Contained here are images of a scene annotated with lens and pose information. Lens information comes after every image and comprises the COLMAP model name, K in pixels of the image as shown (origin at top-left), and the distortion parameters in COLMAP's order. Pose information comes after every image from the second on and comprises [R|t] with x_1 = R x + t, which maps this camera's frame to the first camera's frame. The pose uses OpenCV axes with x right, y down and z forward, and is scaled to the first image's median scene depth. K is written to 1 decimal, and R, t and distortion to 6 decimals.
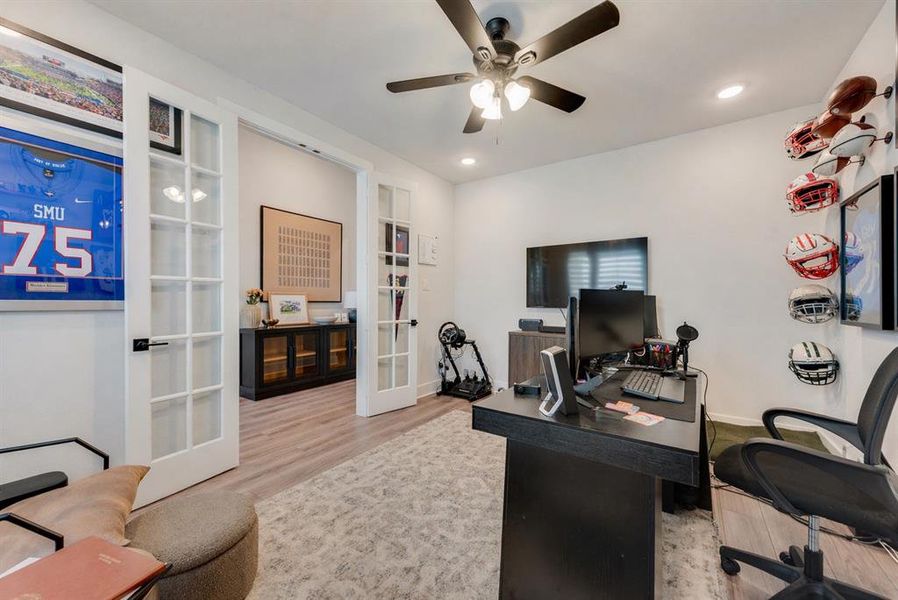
lens RADIAL K [[345.9, 0, 449.2], [0, 345.9, 302.3], [0, 0, 1]] dist [0.000041, 0.000004]
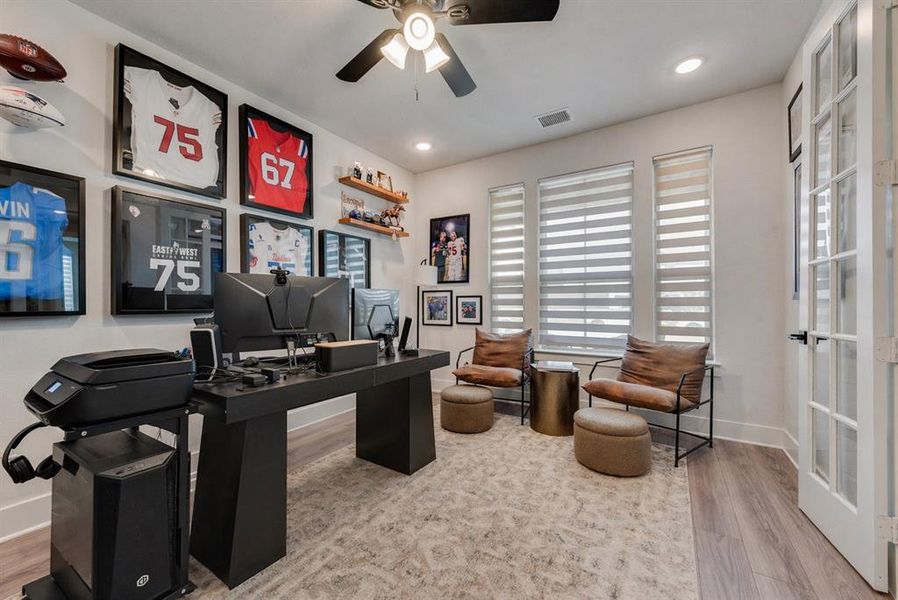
lens RADIAL K [[350.5, 0, 449.6], [0, 350.5, 303.4], [0, 0, 1]] dist [-0.000492, -0.000080]
pose [[-0.999170, -0.000604, -0.040731, 0.099735], [-0.000421, 0.999990, -0.004501, 0.038228], [0.040733, -0.004480, -0.999160, 1.985063]]
